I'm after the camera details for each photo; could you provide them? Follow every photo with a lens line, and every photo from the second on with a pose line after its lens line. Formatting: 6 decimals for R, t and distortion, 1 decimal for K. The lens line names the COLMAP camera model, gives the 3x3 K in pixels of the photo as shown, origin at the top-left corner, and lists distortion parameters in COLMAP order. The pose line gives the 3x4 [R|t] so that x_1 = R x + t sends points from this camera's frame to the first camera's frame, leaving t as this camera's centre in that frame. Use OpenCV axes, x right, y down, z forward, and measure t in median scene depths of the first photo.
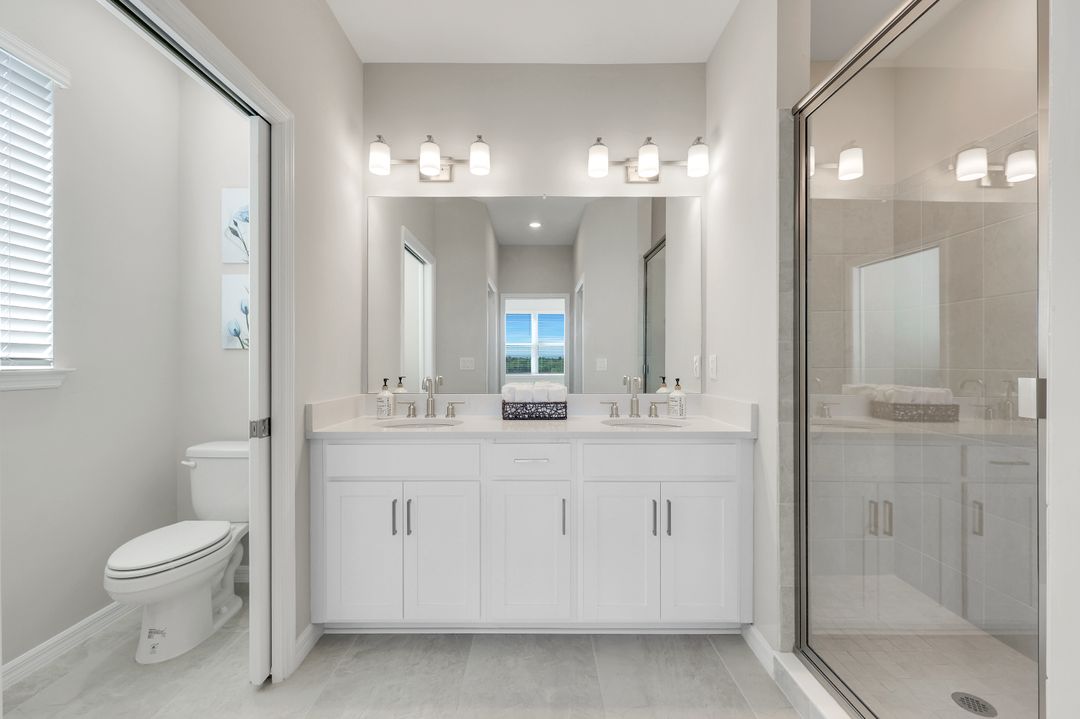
lens RADIAL K [[447.8, 0, 533.1], [0, 447.8, 361.2], [0, 0, 1]] dist [0.001172, 0.000046]
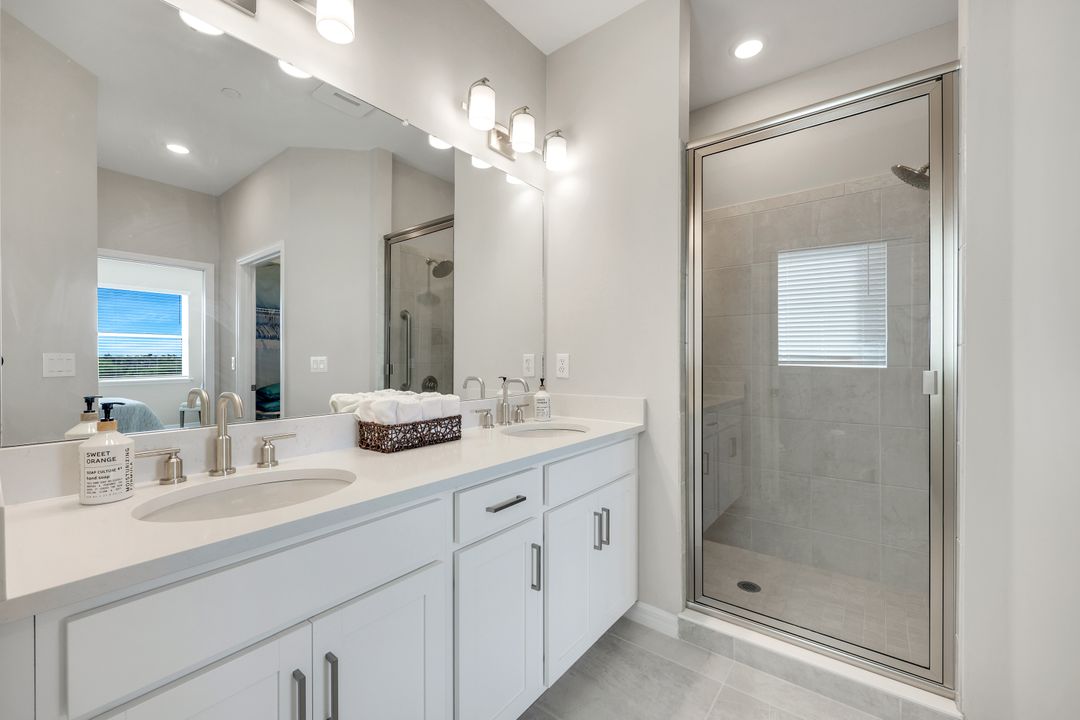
lens RADIAL K [[436.2, 0, 539.8], [0, 436.2, 365.0], [0, 0, 1]] dist [0.001518, -0.000040]
pose [[0.612434, -0.009435, 0.790465, -0.415258], [0.000378, 0.999932, 0.011643, -0.000398], [-0.790522, -0.006832, 0.612396, 0.454621]]
